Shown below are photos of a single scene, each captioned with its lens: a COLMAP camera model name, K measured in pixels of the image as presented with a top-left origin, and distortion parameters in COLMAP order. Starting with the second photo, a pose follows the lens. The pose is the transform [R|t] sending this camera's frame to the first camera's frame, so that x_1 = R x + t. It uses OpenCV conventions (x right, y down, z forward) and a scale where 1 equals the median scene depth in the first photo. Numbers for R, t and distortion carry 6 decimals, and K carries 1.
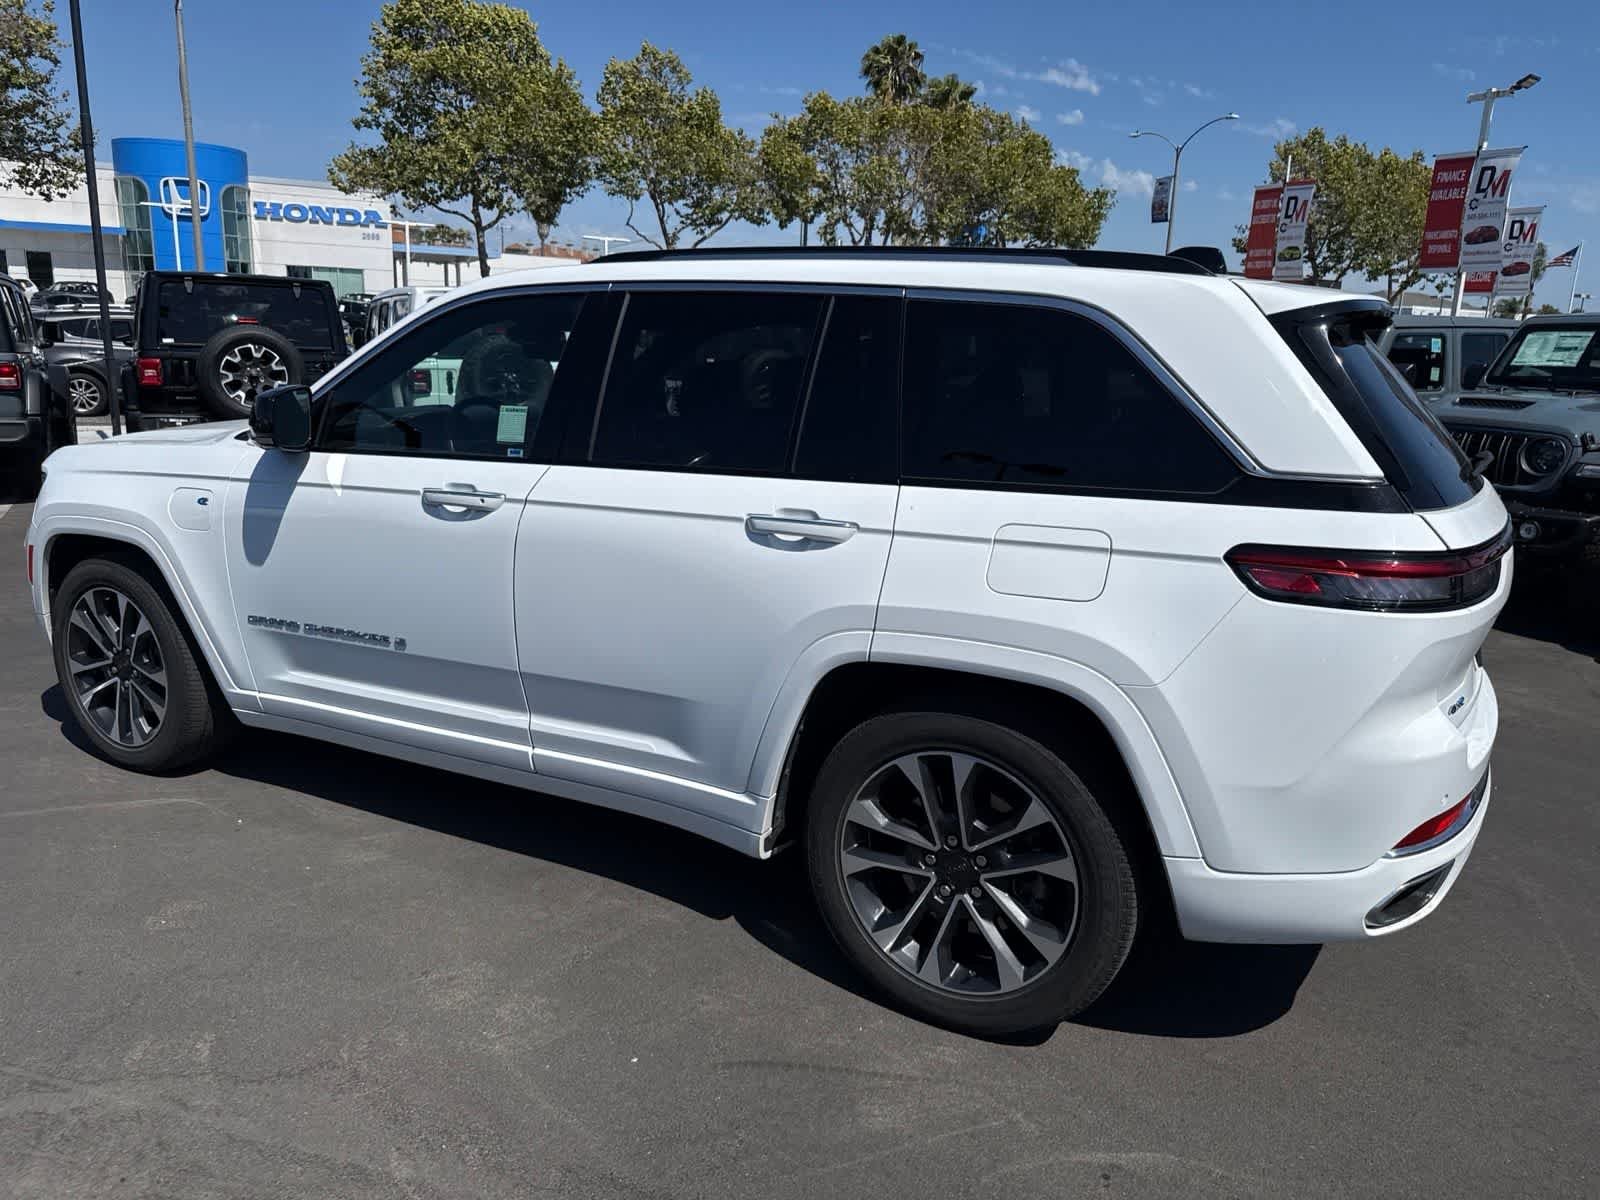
lens RADIAL K [[1144.4, 0, 803.1], [0, 1144.4, 590.8], [0, 0, 1]] dist [0.019213, -0.019248]
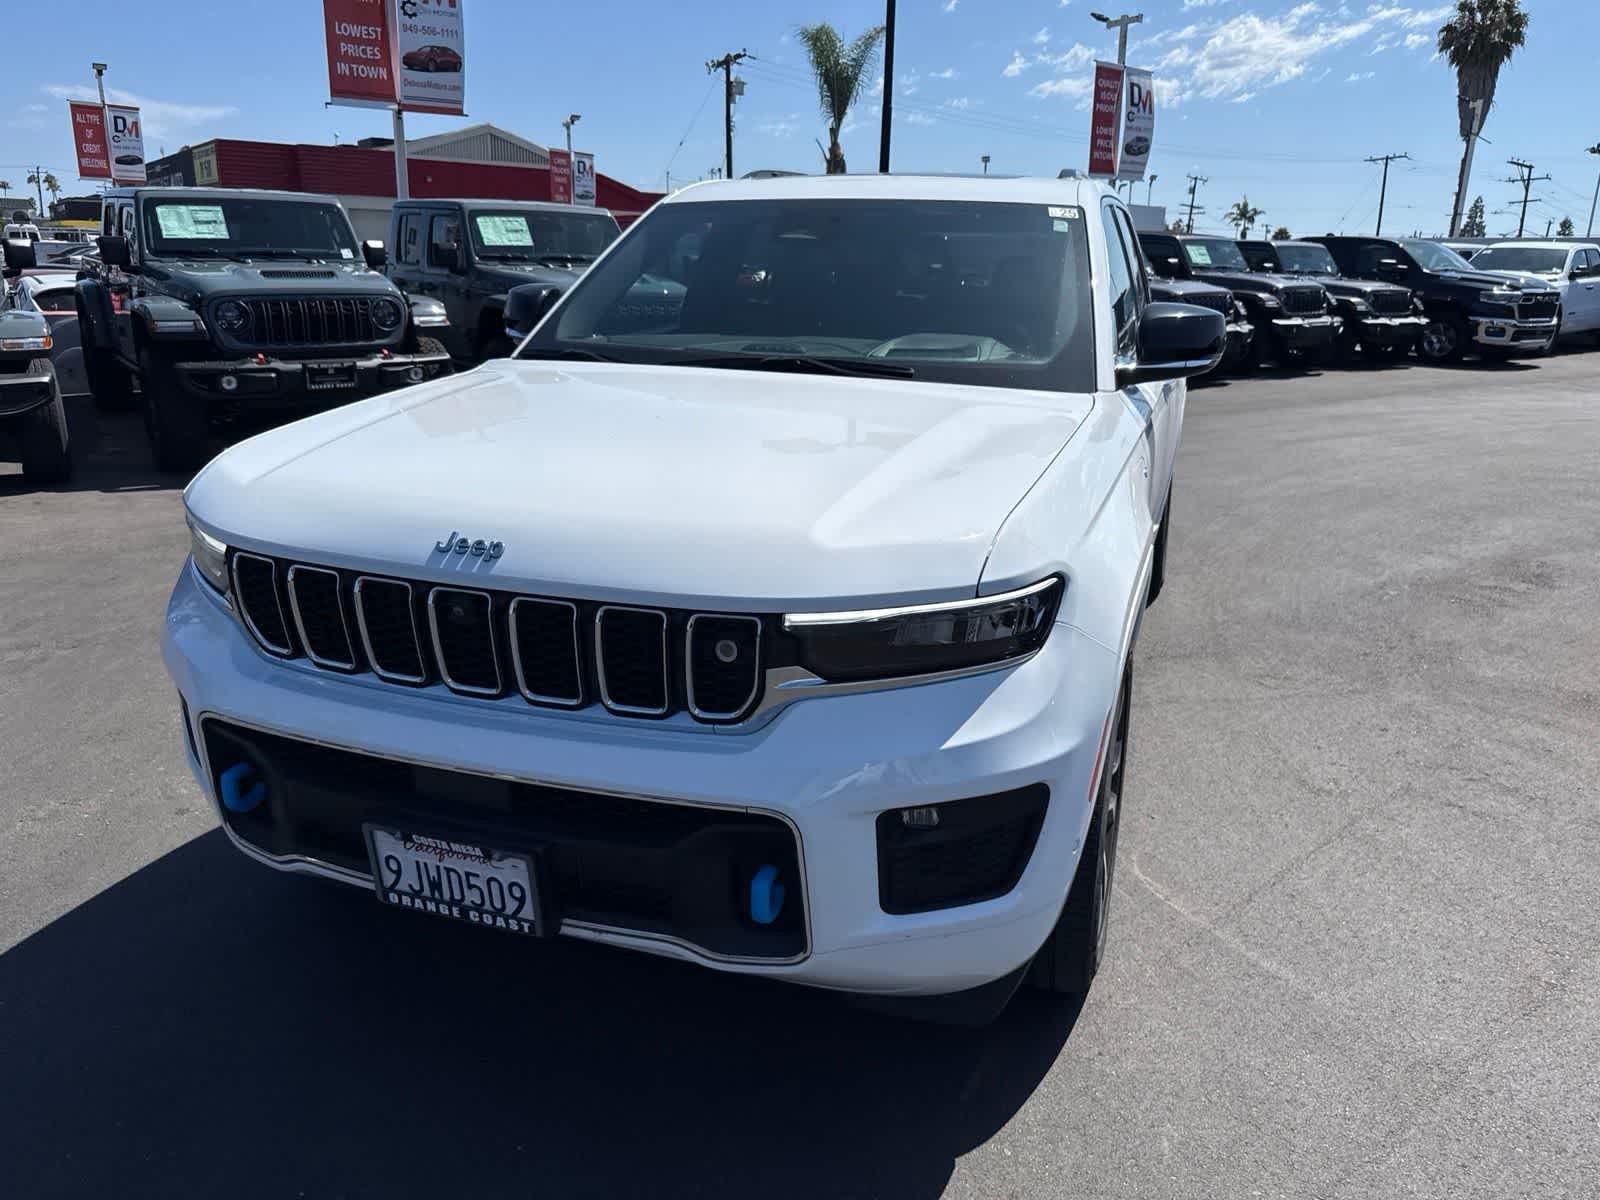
lens RADIAL K [[1144.4, 0, 812.6], [0, 1144.4, 597.0], [0, 0, 1]] dist [0.019213, -0.019248]
pose [[-0.162166, -0.316340, 0.934683, -1.190770], [0.193888, 0.918540, 0.344516, -0.299576], [-0.967528, 0.237092, -0.087622, 1.261370]]
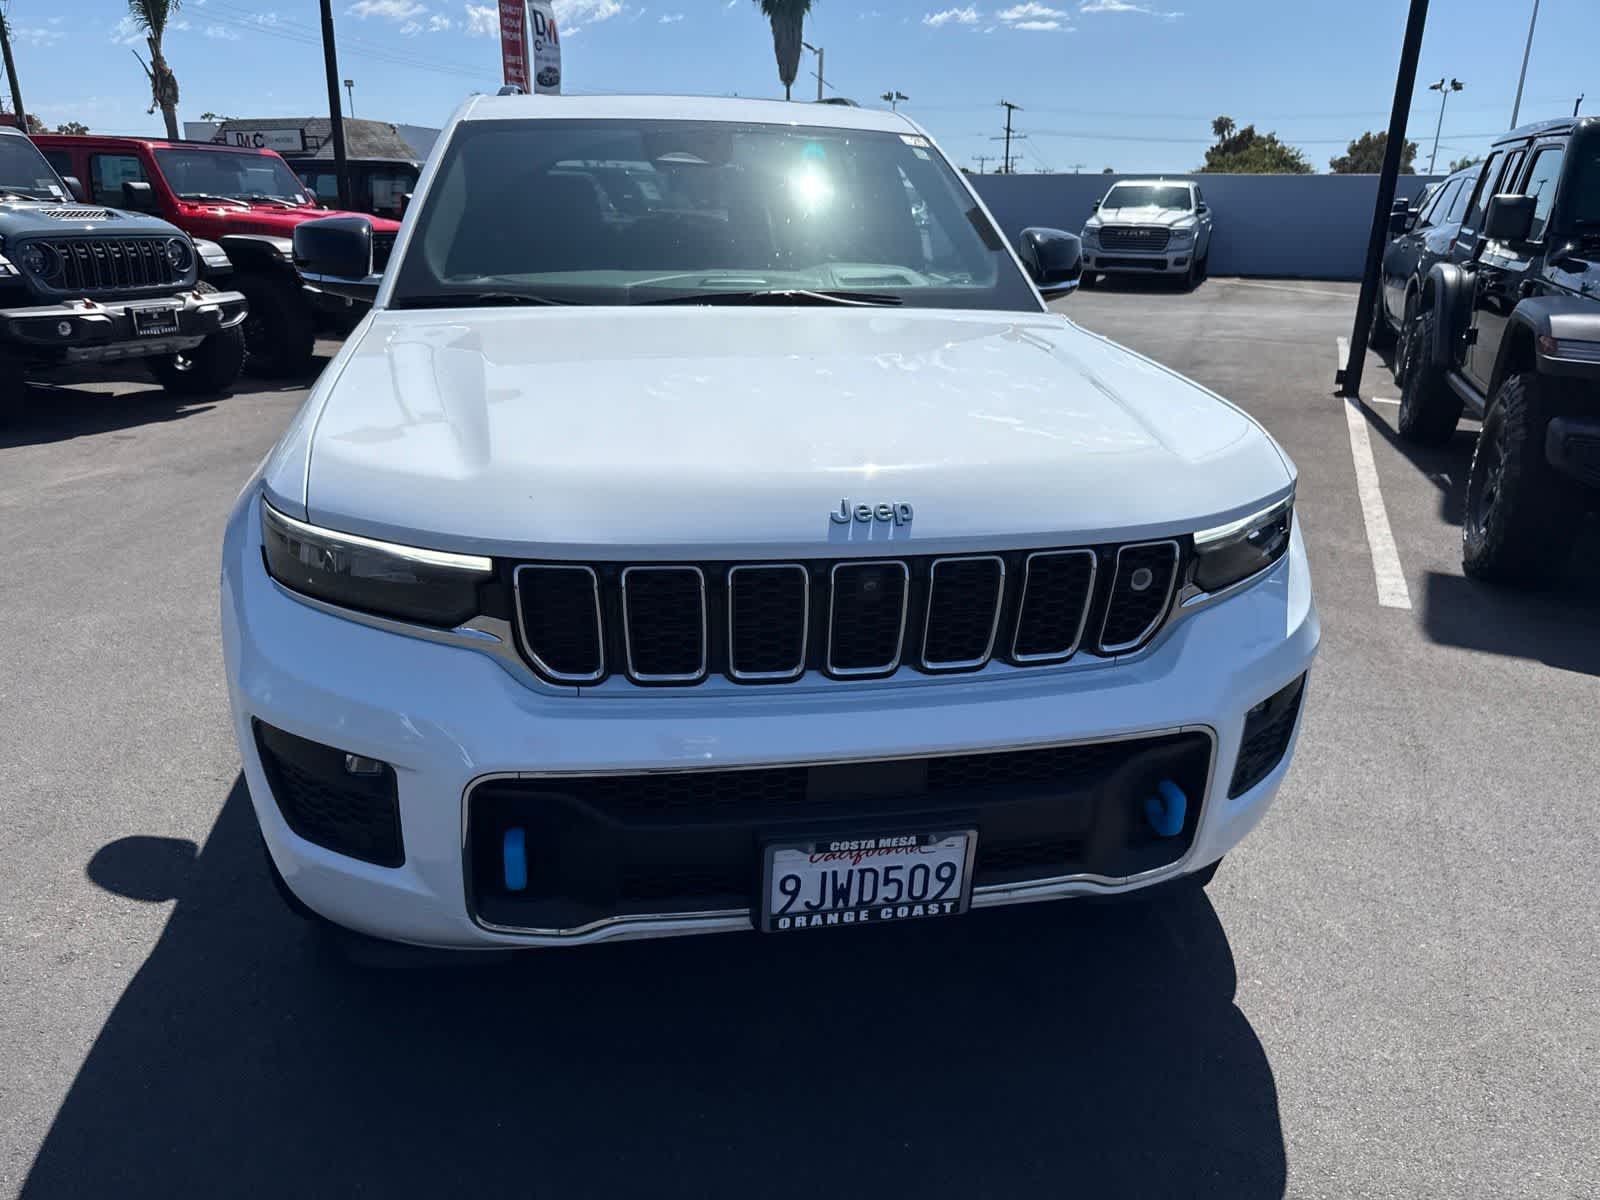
lens RADIAL K [[1144.4, 0, 793.7], [0, 1144.4, 605.7], [0, 0, 1]] dist [0.019213, -0.019248]
pose [[-0.624910, -0.298952, 0.721190, -1.011188], [0.137515, 0.867183, 0.478627, -0.360646], [-0.768490, 0.398273, -0.500800, 1.608148]]
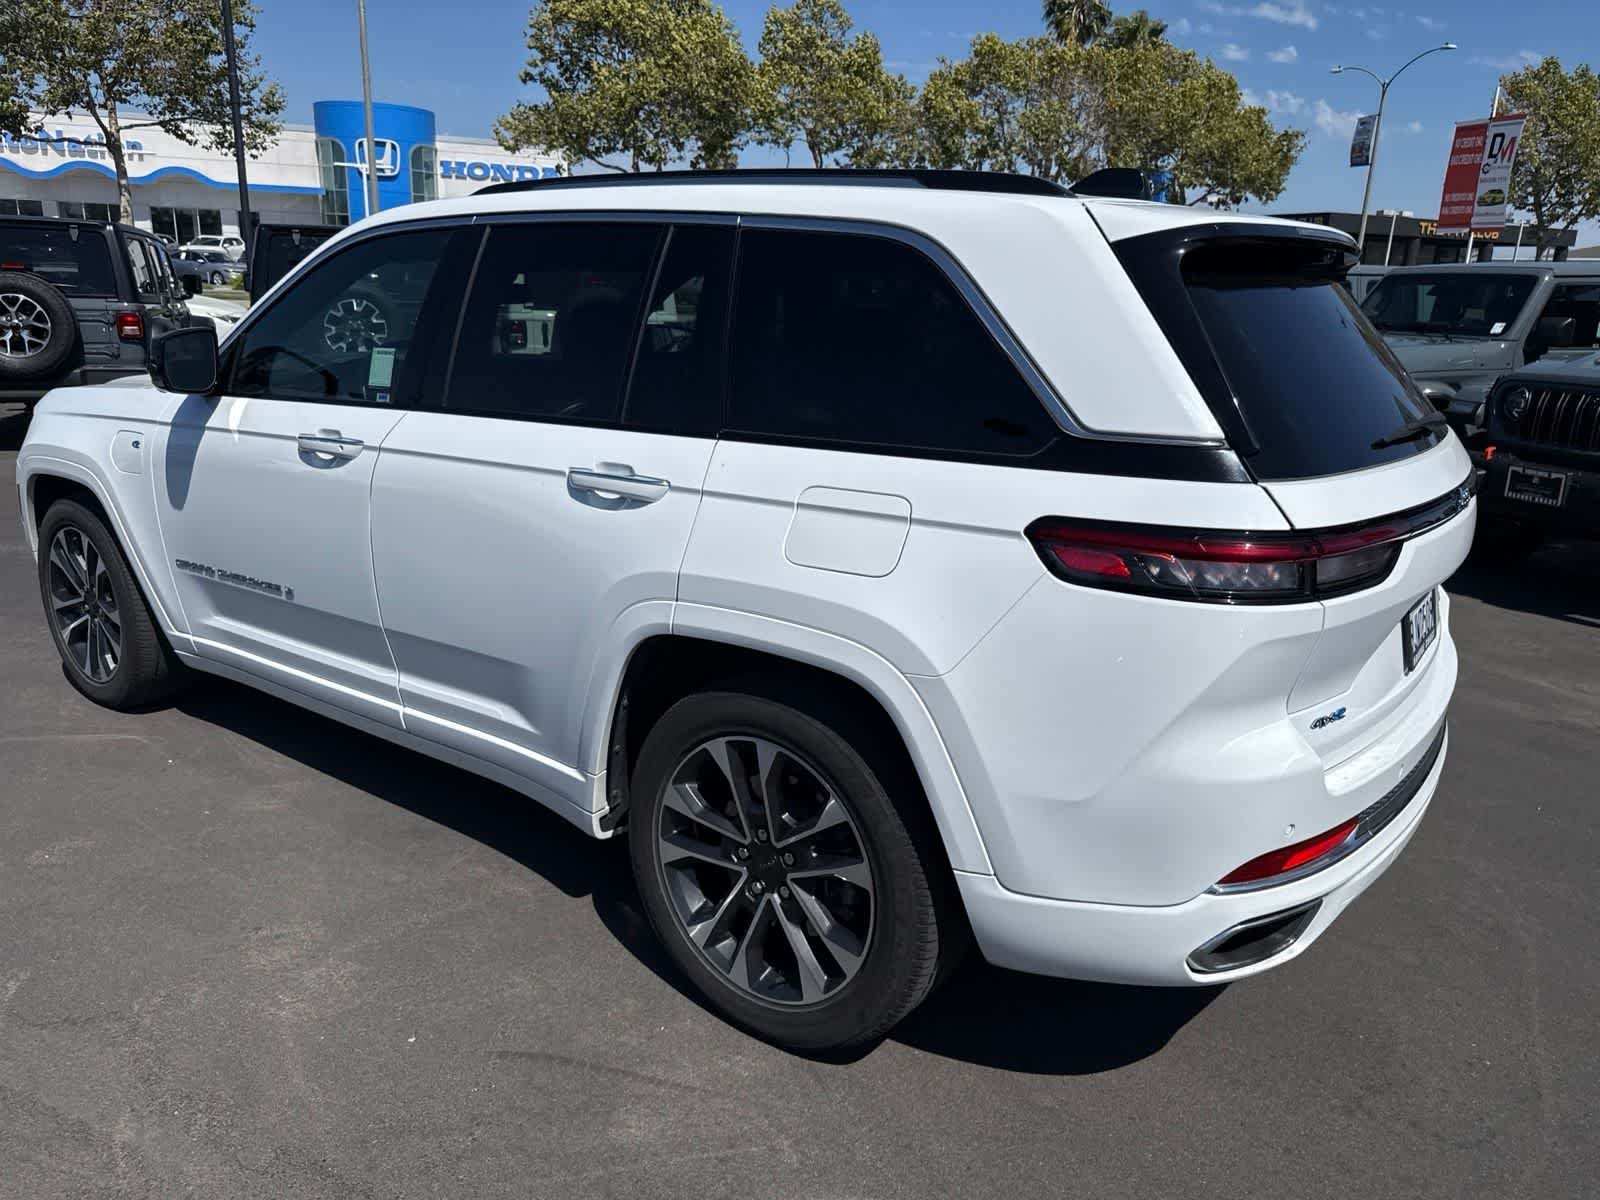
lens RADIAL K [[1144.4, 0, 803.0], [0, 1144.4, 605.1], [0, 0, 1]] dist [0.019213, -0.019248]
pose [[0.988527, 0.040121, -0.145620, 0.201475], [-0.033168, 0.998205, 0.049863, -0.006575], [0.147359, -0.044461, 0.988083, 0.082065]]
